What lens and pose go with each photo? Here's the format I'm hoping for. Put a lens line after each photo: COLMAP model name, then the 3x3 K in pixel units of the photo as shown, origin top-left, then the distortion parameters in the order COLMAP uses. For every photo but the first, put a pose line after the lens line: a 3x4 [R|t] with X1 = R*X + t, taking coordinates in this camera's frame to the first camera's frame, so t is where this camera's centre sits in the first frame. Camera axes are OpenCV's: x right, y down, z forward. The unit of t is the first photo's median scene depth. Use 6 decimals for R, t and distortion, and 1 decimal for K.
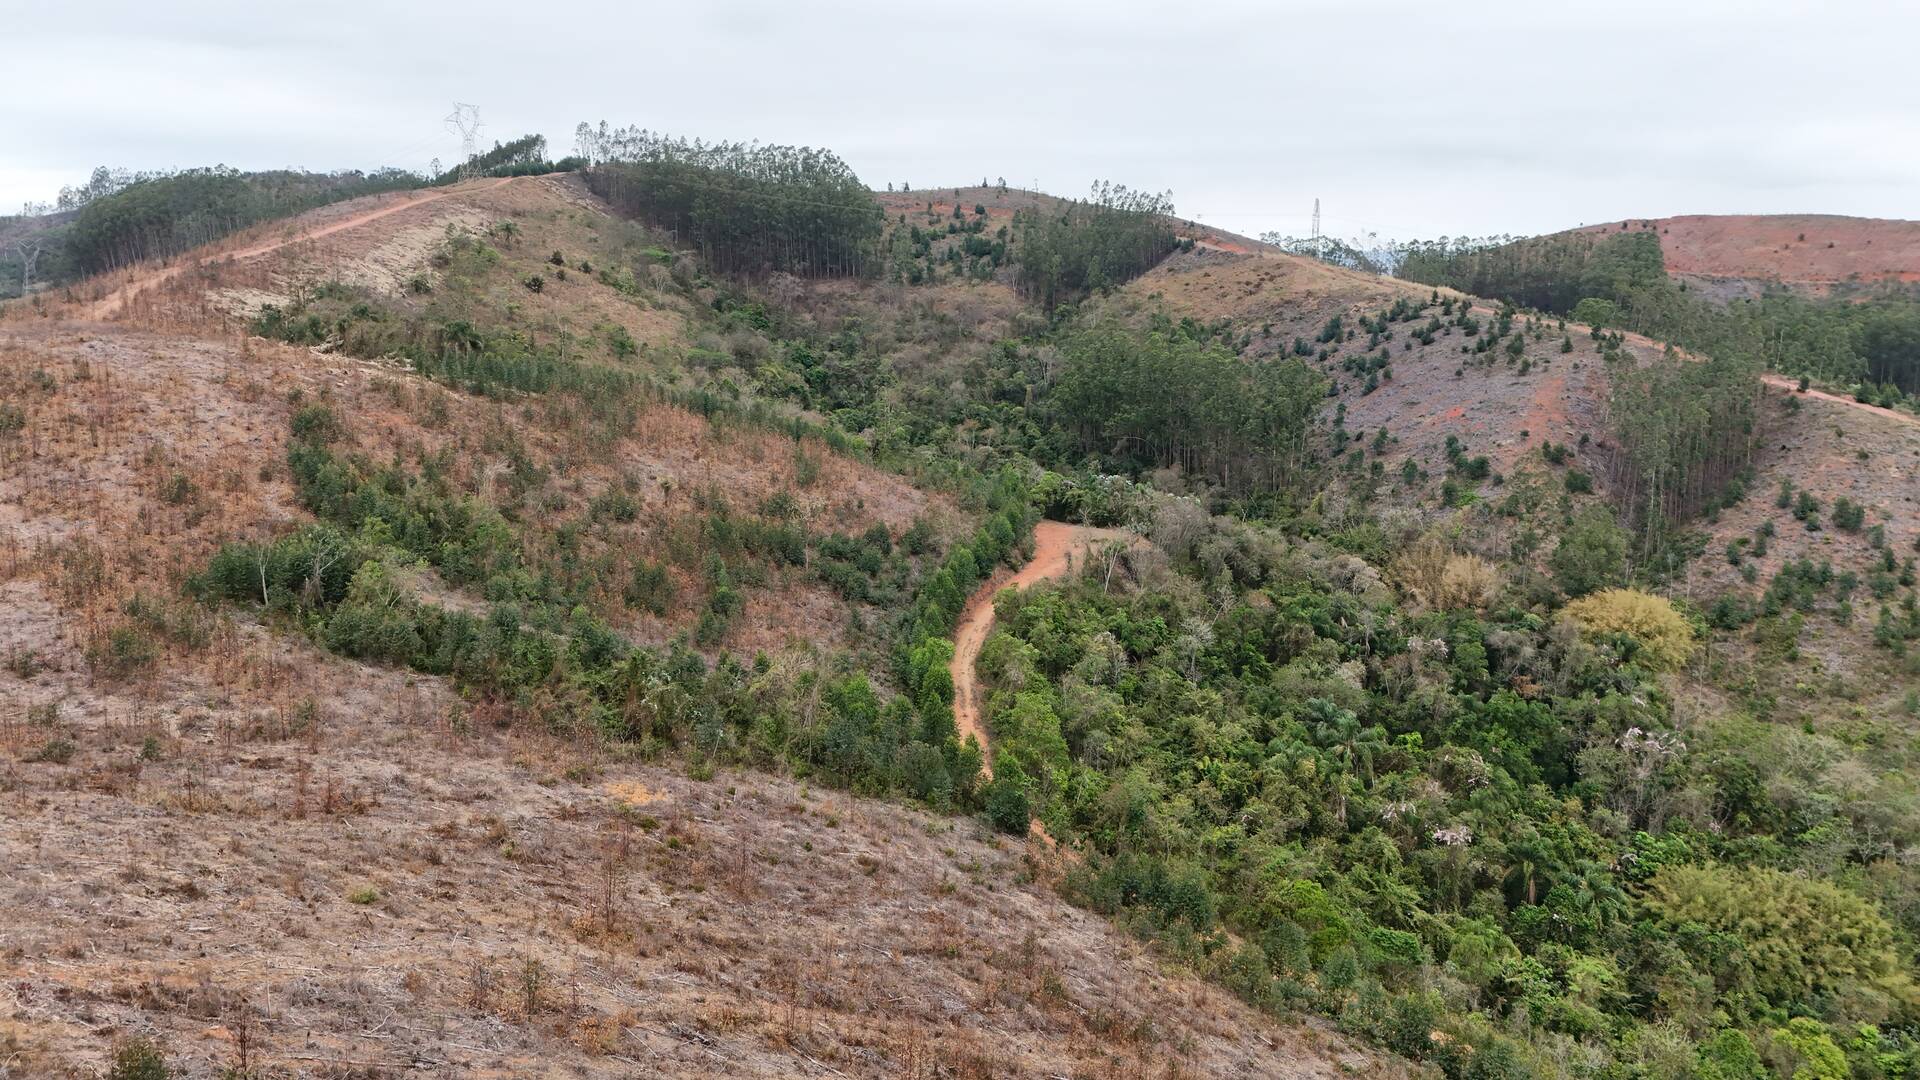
lens RADIAL K [[1399.9, 0, 963.4], [0, 1399.9, 542.3], [0, 0, 1]] dist [0.092539, -0.109383]
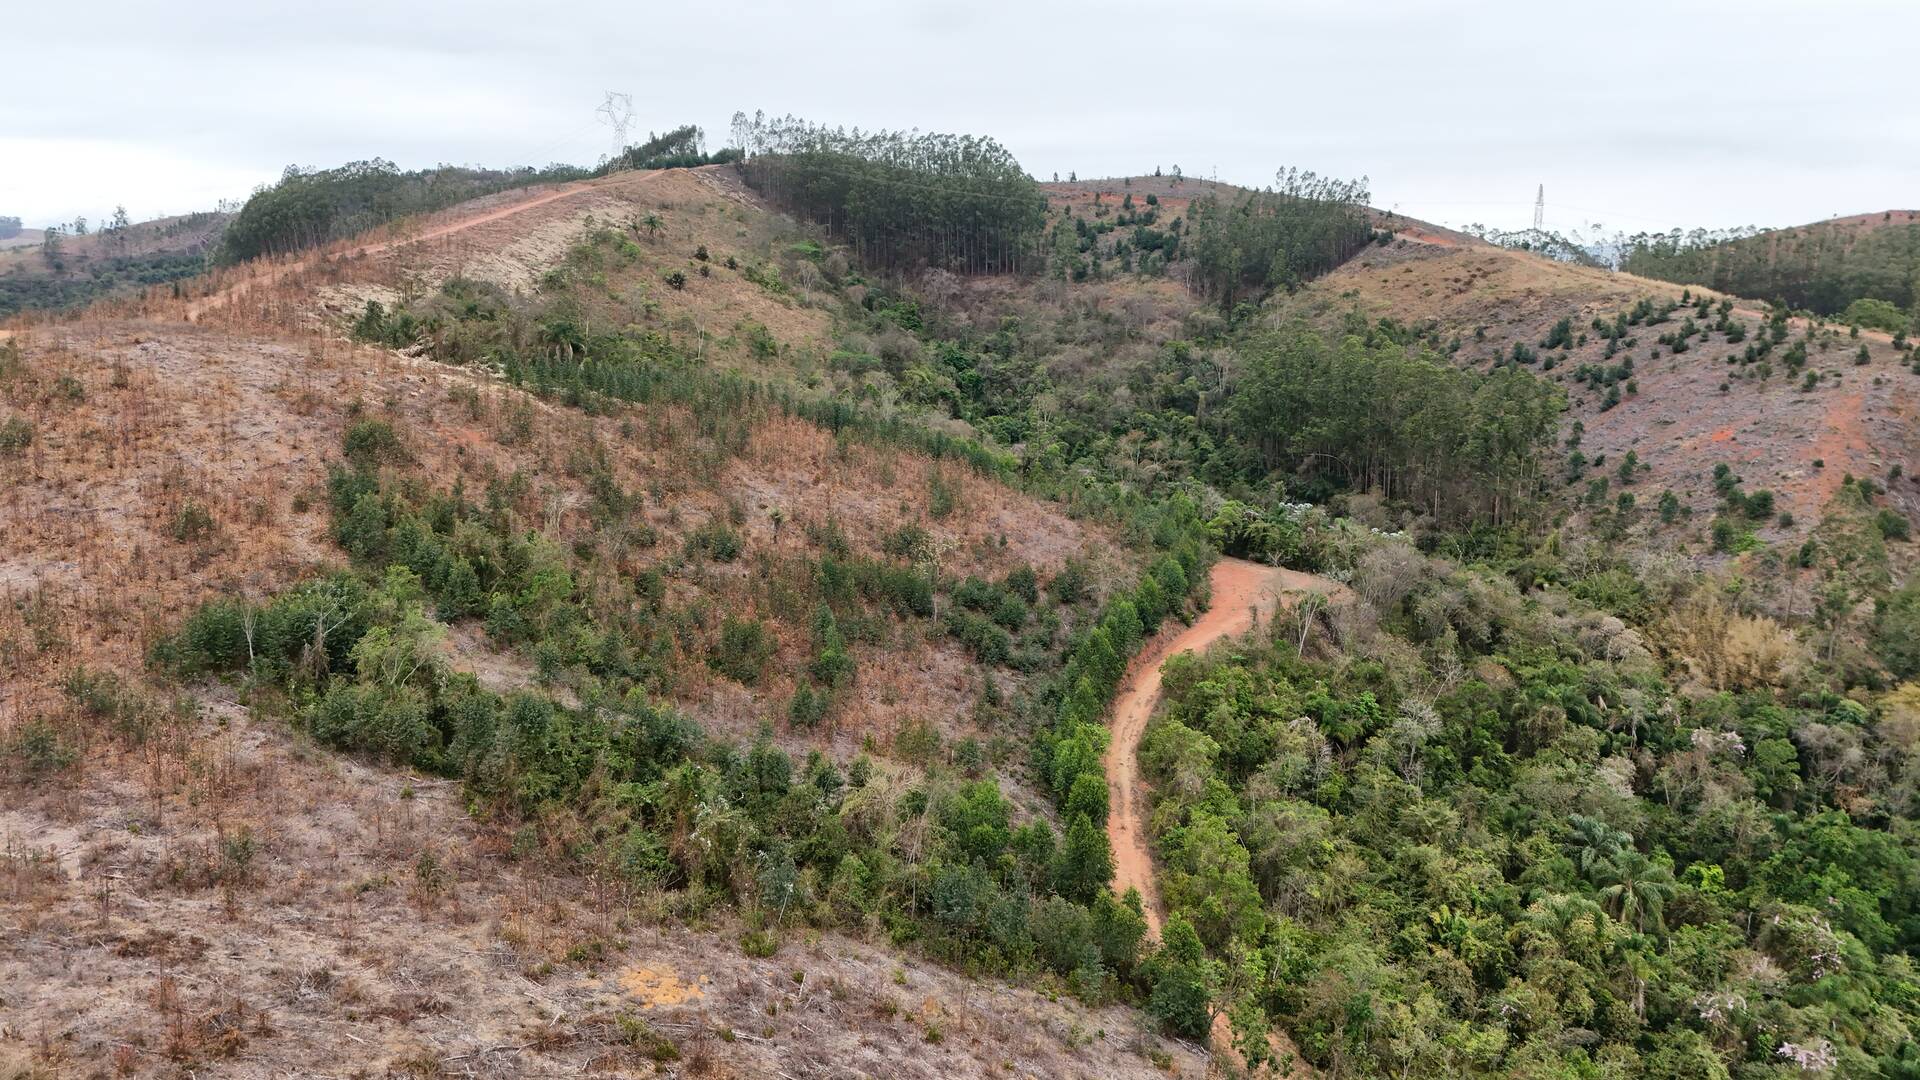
lens RADIAL K [[1399.9, 0, 963.4], [0, 1399.9, 542.3], [0, 0, 1]] dist [0.092539, -0.109383]
pose [[0.993229, 0.024690, -0.113518, -0.001427], [-0.024432, 0.999695, 0.003658, -0.026234], [0.113573, -0.000860, 0.993529, 0.143100]]
